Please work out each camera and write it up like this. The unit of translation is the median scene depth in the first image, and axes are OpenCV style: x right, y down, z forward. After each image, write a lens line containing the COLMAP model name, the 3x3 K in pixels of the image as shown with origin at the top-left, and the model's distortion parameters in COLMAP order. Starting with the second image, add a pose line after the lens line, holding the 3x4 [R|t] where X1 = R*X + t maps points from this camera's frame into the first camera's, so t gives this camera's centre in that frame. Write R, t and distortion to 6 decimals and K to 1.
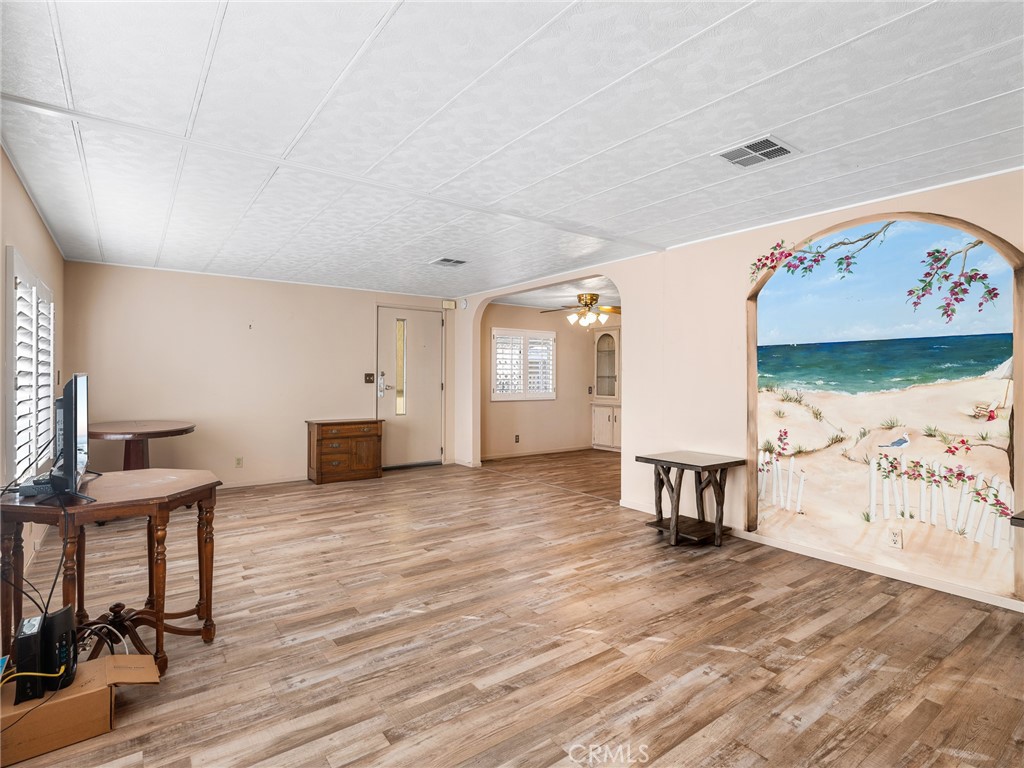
lens RADIAL K [[528.8, 0, 515.2], [0, 528.8, 376.5], [0, 0, 1]] dist [-0.001557, -0.000149]
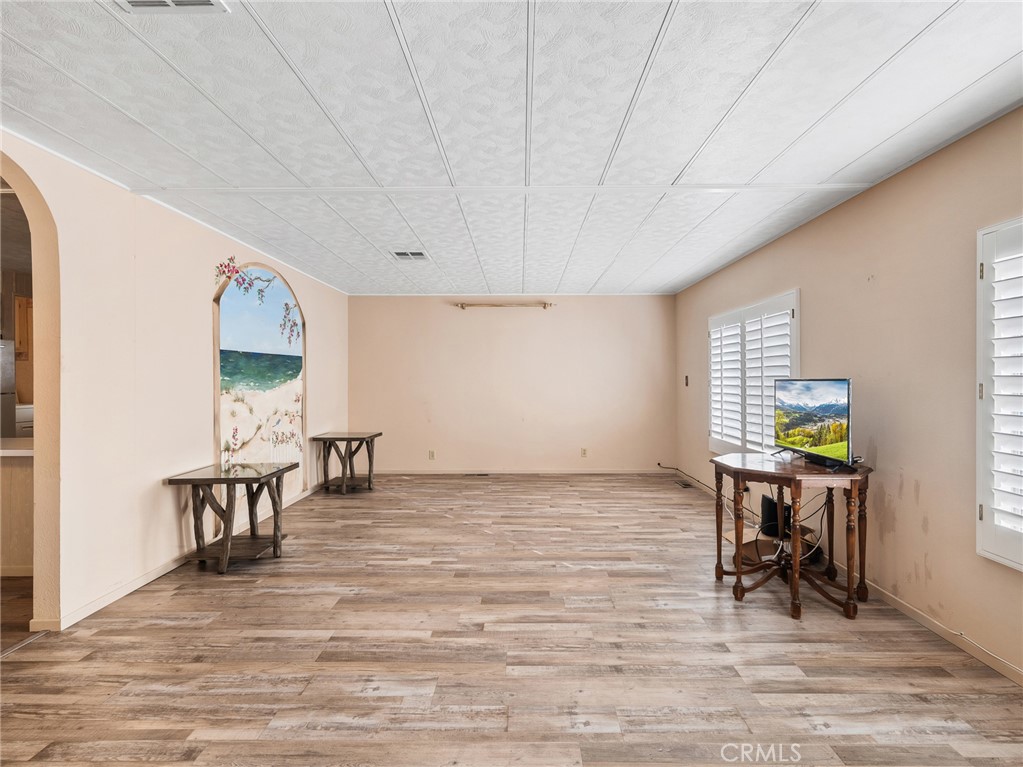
lens RADIAL K [[472.7, 0, 520.5], [0, 472.7, 383.8], [0, 0, 1]] dist [-0.002117, -0.000523]
pose [[-0.794632, -0.009536, 0.607017, -0.591135], [-0.000363, 0.999884, 0.015233, -0.006273], [-0.607092, 0.011884, -0.794543, 1.474328]]
